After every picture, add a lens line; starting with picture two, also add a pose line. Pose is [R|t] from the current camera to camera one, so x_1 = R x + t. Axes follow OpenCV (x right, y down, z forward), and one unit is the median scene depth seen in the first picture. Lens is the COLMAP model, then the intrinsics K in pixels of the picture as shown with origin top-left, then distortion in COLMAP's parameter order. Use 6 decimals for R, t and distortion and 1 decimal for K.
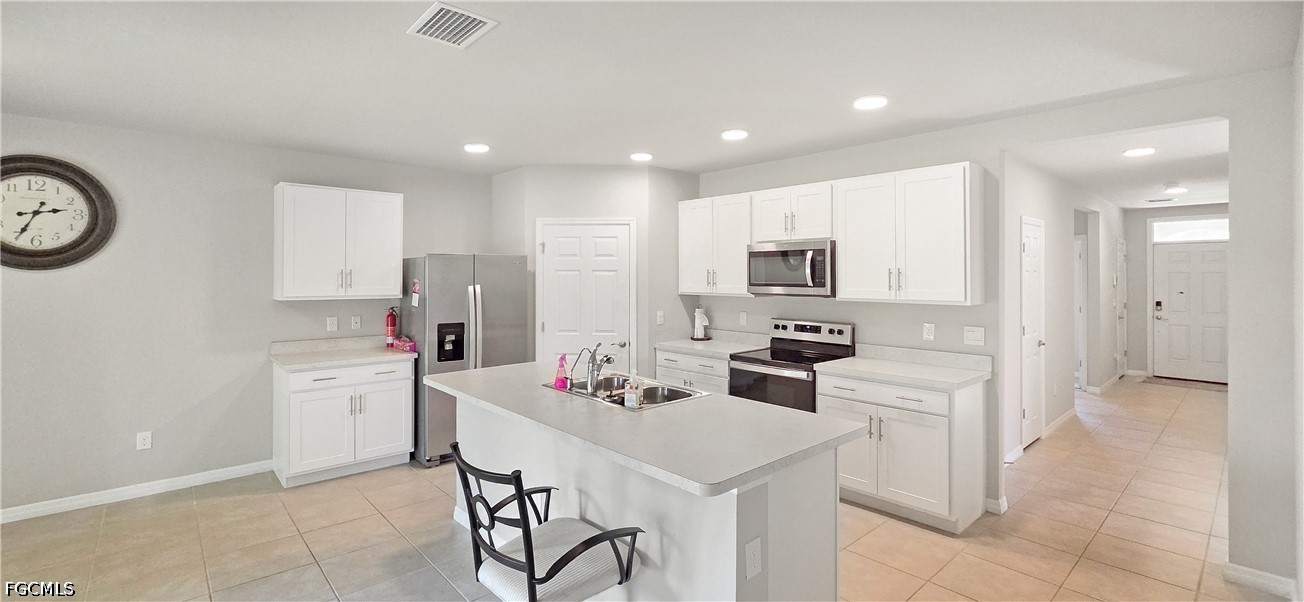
lens RADIAL K [[554.7, 0, 648.9], [0, 554.7, 268.6], [0, 0, 1]] dist [-0.000660, -0.000109]
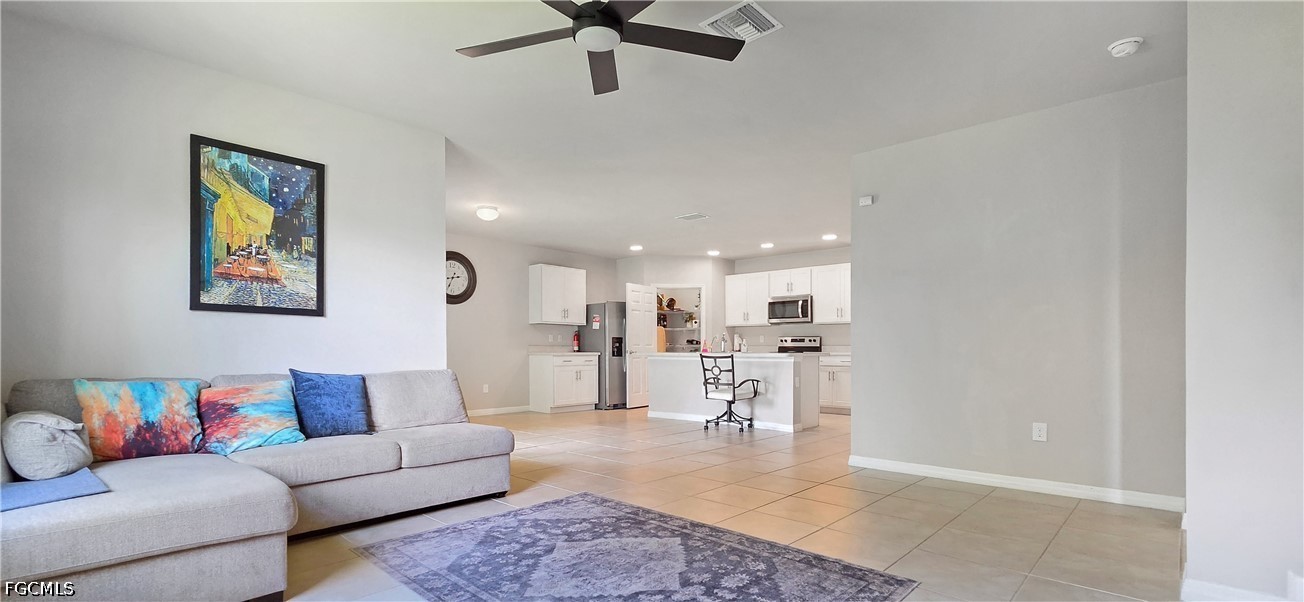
lens RADIAL K [[565.2, 0, 652.6], [0, 565.2, 344.6], [0, 0, 1]] dist [-0.001263, 0.000743]
pose [[0.995993, 0.003509, 0.089358, -0.429604], [-0.003717, 0.999991, 0.002164, 0.124839], [-0.089350, -0.002488, 0.995997, -1.010211]]
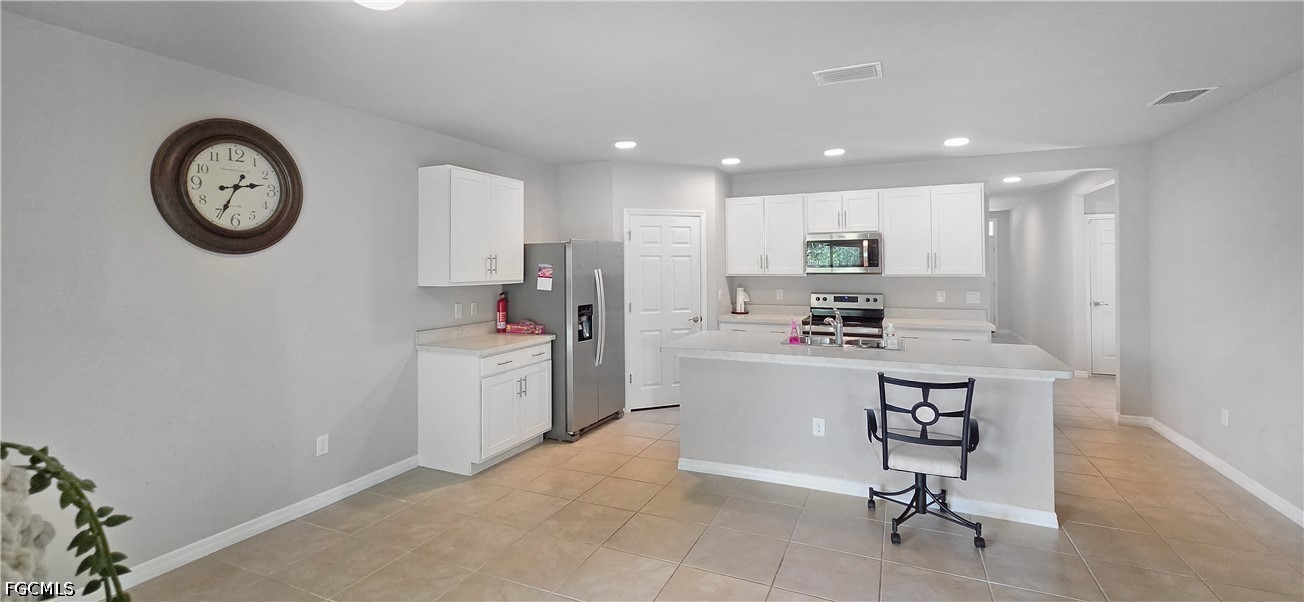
lens RADIAL K [[554.3, 0, 651.0], [0, 554.3, 252.6], [0, 0, 1]] dist [-0.003186, -0.000138]
pose [[0.918000, 0.000825, 0.396581, -0.693592], [0.003533, 0.999941, -0.010259, 0.009285], [-0.396566, 0.010819, 0.917943, -0.033069]]
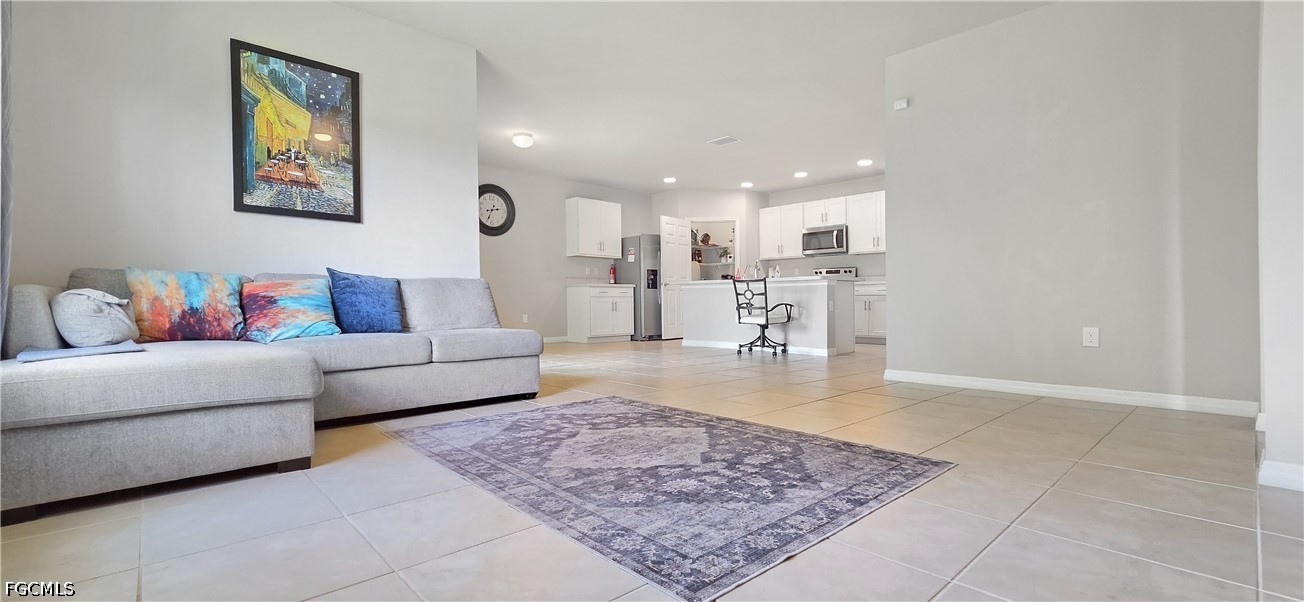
lens RADIAL K [[549.4, 0, 652.0], [0, 549.4, 301.0], [0, 0, 1]] dist [0.002771, 0.000107]
pose [[0.999833, -0.004209, 0.017789, -0.410551], [0.003993, 0.999918, 0.012129, 0.193798], [-0.017839, -0.012056, 0.999768, -0.986808]]
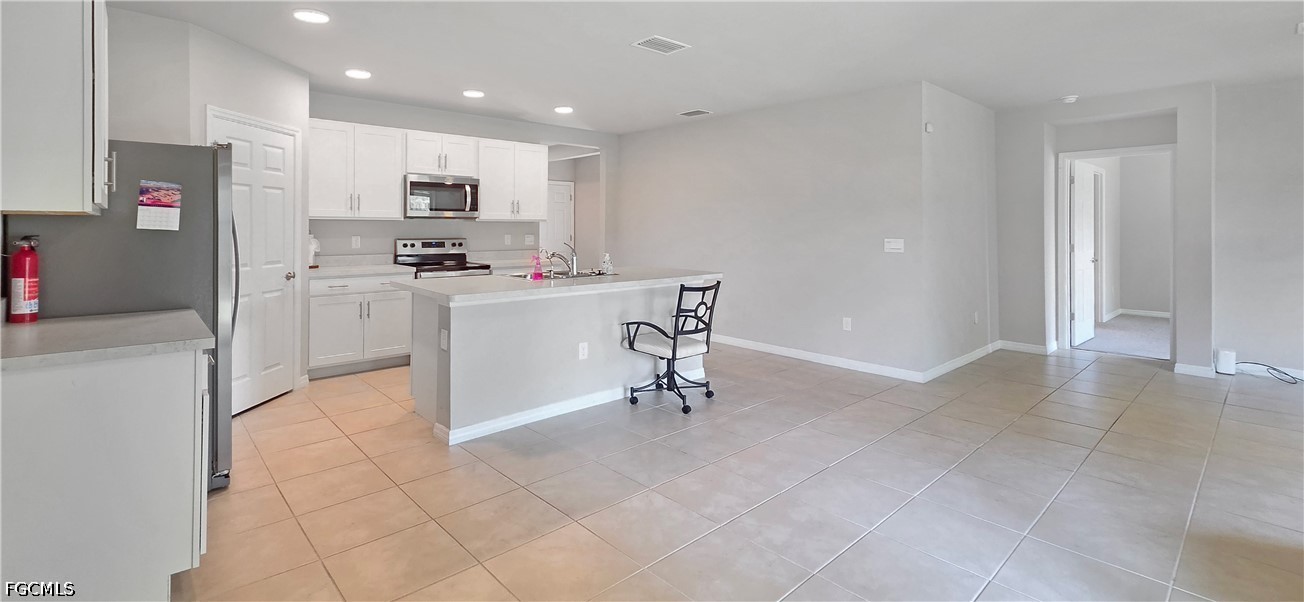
lens RADIAL K [[559.9, 0, 629.0], [0, 559.9, 218.0], [0, 0, 1]] dist [0.000366, 0.000104]
pose [[0.010681, 0.014475, 0.999838, -1.048027], [-0.015688, 0.999775, -0.014307, 0.060142], [-0.999820, -0.015532, 0.010905, 0.554868]]
